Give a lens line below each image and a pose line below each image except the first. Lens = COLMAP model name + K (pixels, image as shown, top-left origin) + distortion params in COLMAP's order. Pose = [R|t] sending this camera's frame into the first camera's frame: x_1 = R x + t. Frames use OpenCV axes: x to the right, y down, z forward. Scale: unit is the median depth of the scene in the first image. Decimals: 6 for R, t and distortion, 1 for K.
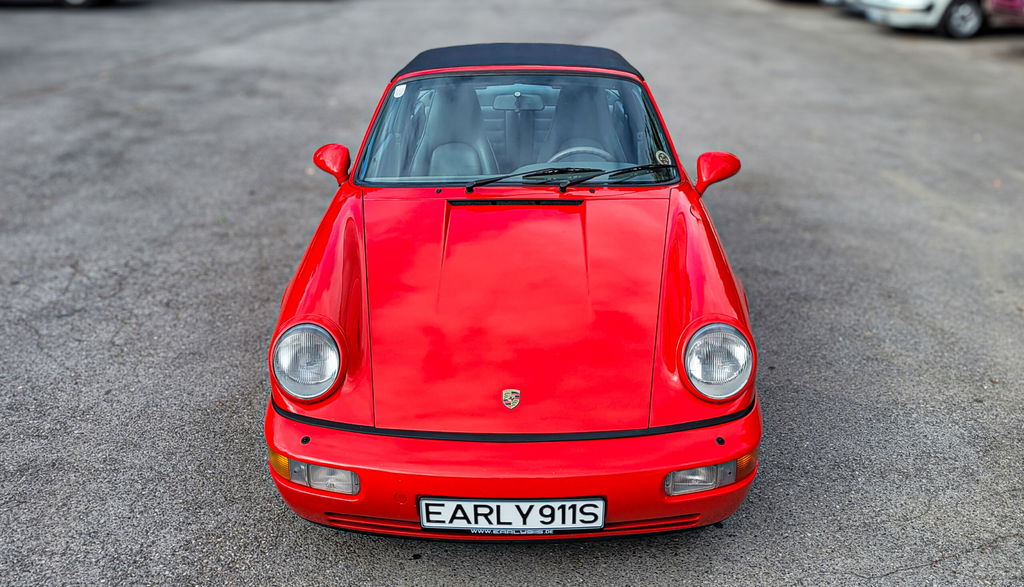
lens RADIAL K [[807.7, 0, 507.0], [0, 807.7, 294.8], [0, 0, 1]] dist [0.000384, 0.007200]
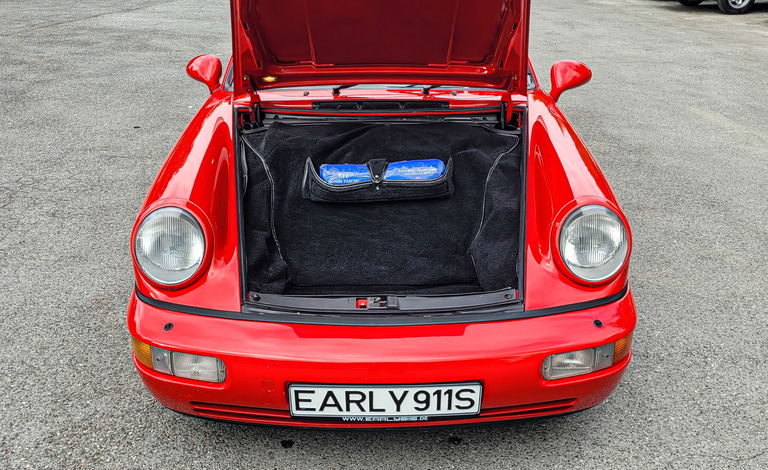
lens RADIAL K [[671.9, 0, 387.6], [0, 671.9, 236.6], [0, 0, 1]] dist [0.008201, -0.007459]
pose [[0.999338, -0.003496, 0.036202, -0.014108], [0.002863, 0.999842, 0.017540, 0.046067], [-0.036258, -0.017424, 0.999191, 0.150598]]
